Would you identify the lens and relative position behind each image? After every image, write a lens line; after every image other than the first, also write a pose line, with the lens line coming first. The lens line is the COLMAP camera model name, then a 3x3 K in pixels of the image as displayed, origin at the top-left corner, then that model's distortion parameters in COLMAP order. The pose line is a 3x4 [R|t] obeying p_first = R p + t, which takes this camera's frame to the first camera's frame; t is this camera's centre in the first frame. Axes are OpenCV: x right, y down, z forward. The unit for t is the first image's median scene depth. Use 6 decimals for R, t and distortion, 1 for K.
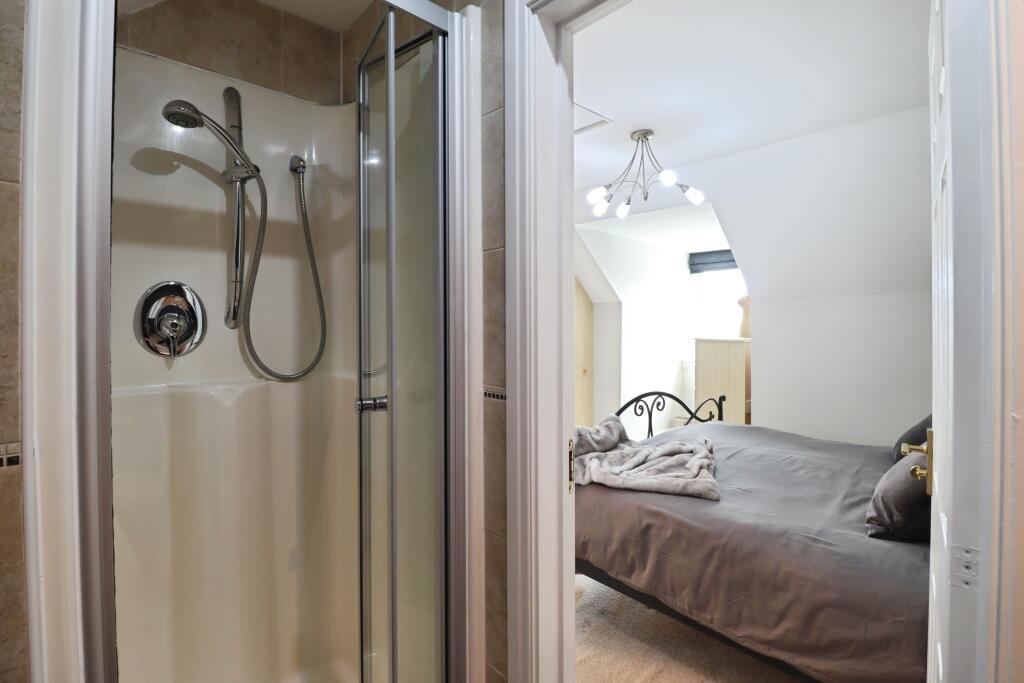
lens RADIAL K [[480.2, 0, 515.9], [0, 480.2, 323.6], [0, 0, 1]] dist [-0.016027, -0.000459]
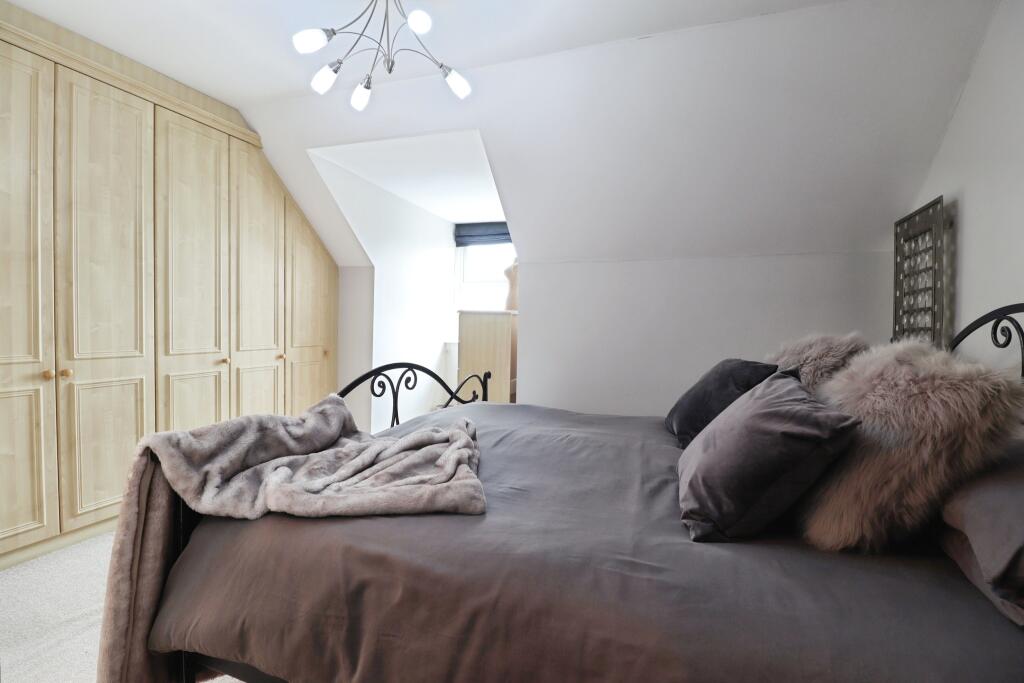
lens RADIAL K [[480.2, 0, 515.9], [0, 480.2, 323.6], [0, 0, 1]] dist [-0.016027, -0.000459]
pose [[0.891590, 0.015636, 0.452573, 0.151562], [-0.018131, 0.999835, 0.001177, 0.105168], [-0.452480, -0.009255, 0.891727, 0.369862]]
